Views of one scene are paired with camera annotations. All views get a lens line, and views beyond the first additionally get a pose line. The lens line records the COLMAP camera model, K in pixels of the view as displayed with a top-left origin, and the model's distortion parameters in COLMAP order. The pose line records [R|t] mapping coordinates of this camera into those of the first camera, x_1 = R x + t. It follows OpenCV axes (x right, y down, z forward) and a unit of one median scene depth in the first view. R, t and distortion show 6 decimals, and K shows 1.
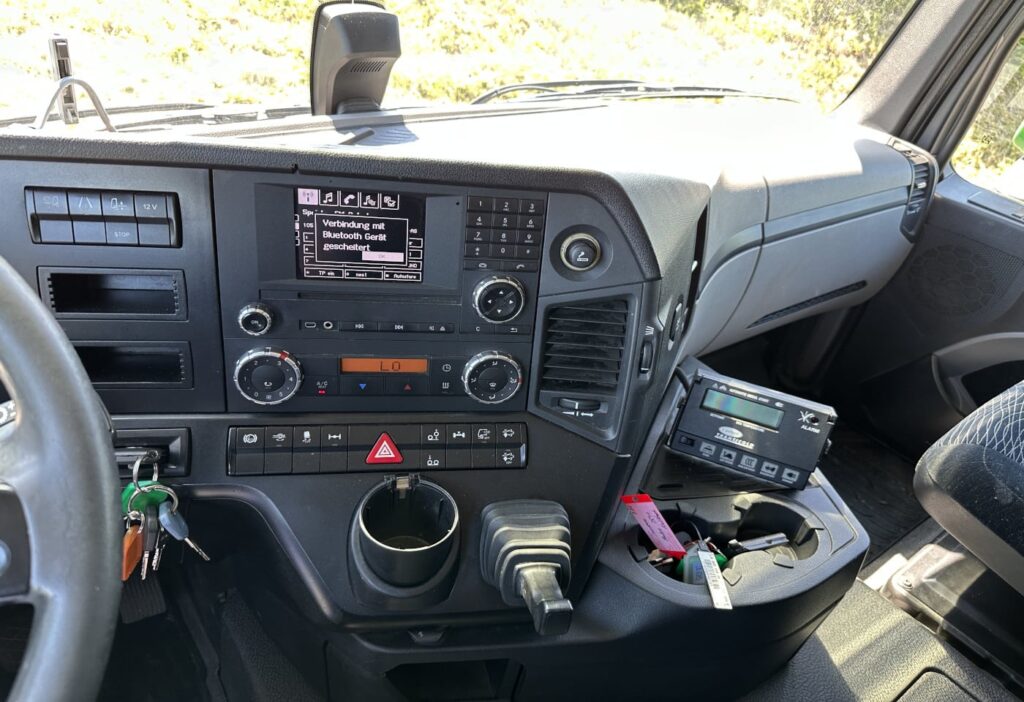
lens RADIAL K [[702.4, 0, 512.2], [0, 702.4, 399.0], [0, 0, 1]] dist [-0.003176, -0.000649]
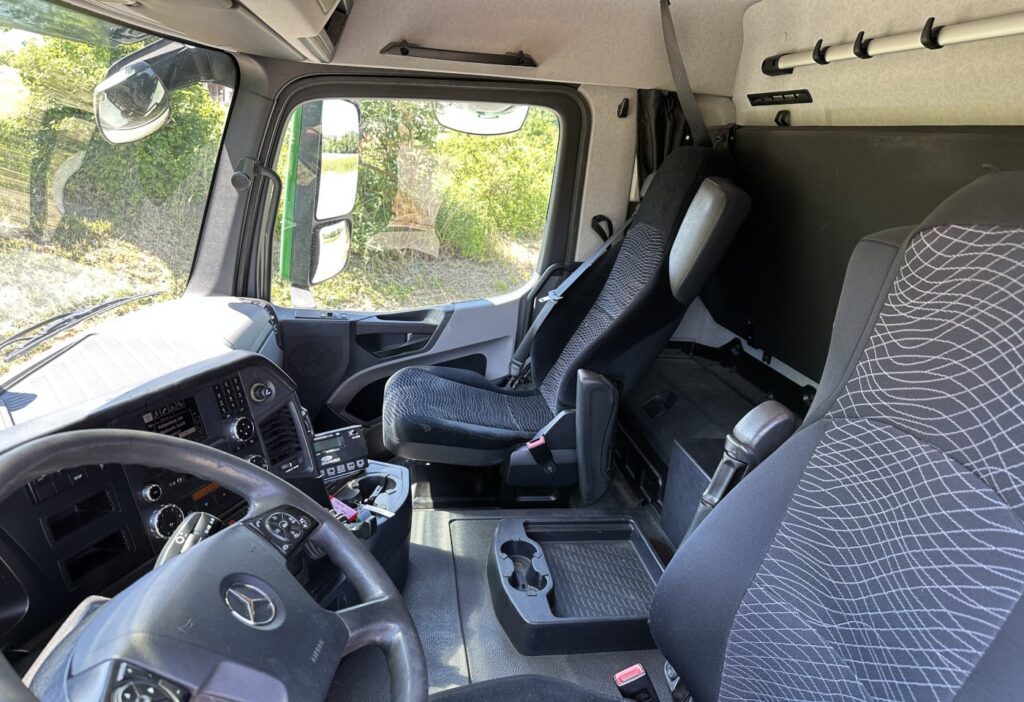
lens RADIAL K [[734.8, 0, 512.0], [0, 734.8, 351.0], [0, 0, 1]] dist [0.090682, -0.104471]
pose [[0.475682, -0.337003, 0.812499, -0.940916], [0.536986, 0.842856, 0.035213, 0.002411], [-0.696687, 0.419550, 0.581898, -0.590245]]
